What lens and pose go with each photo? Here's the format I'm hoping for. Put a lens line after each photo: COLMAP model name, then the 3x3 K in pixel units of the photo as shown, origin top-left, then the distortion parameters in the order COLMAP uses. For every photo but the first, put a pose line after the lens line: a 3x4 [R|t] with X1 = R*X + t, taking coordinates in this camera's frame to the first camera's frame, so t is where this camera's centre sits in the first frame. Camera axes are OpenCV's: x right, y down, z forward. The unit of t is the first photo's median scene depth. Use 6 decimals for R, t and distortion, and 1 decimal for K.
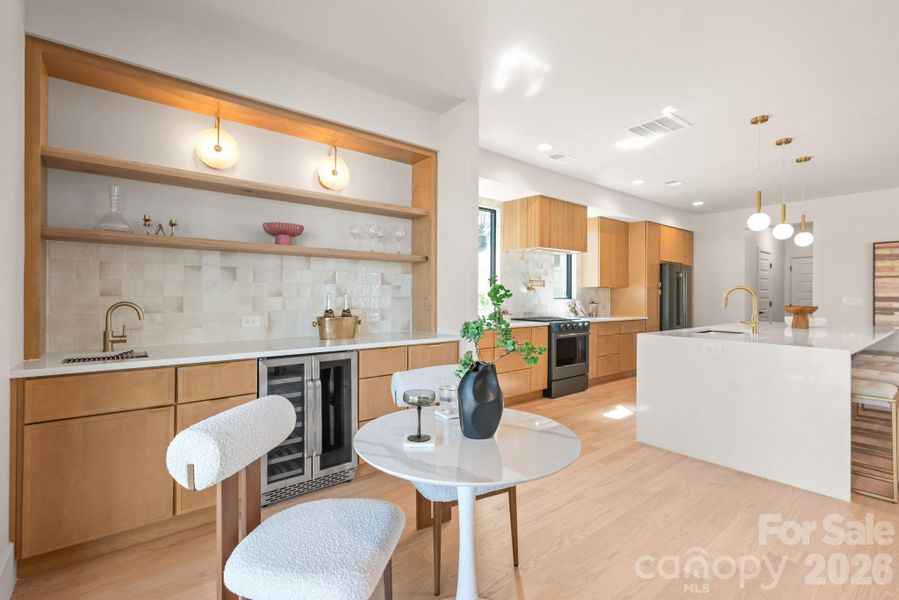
lens RADIAL K [[417.4, 0, 446.8], [0, 417.4, 294.9], [0, 0, 1]] dist [0.004559, -0.000973]
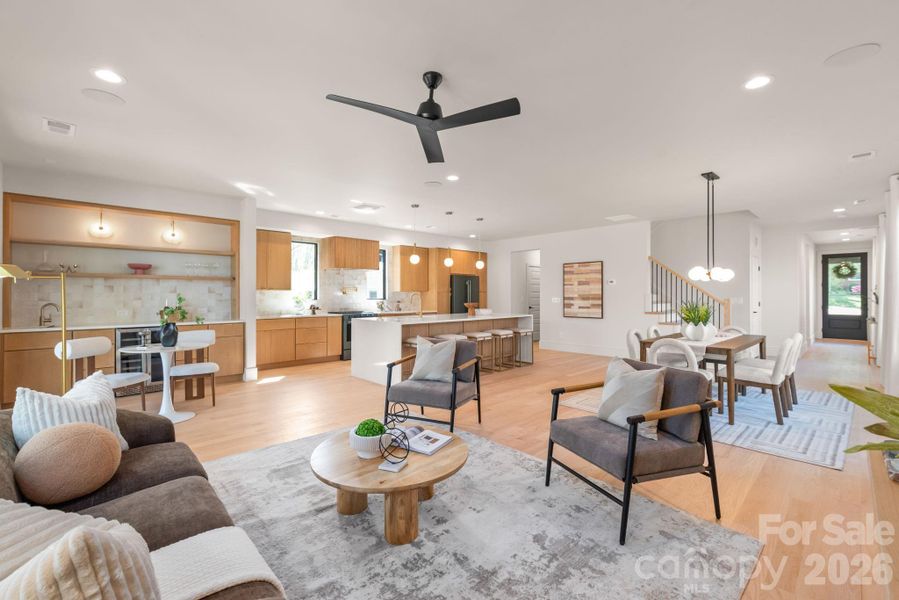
lens RADIAL K [[417.4, 0, 469.0], [0, 417.4, 291.4], [0, 0, 1]] dist [0.004559, -0.000973]
pose [[0.996017, -0.004468, 0.089056, 0.526517], [0.004986, 0.999972, -0.005598, -0.010004], [-0.089029, 0.006020, 0.996011, -0.595982]]
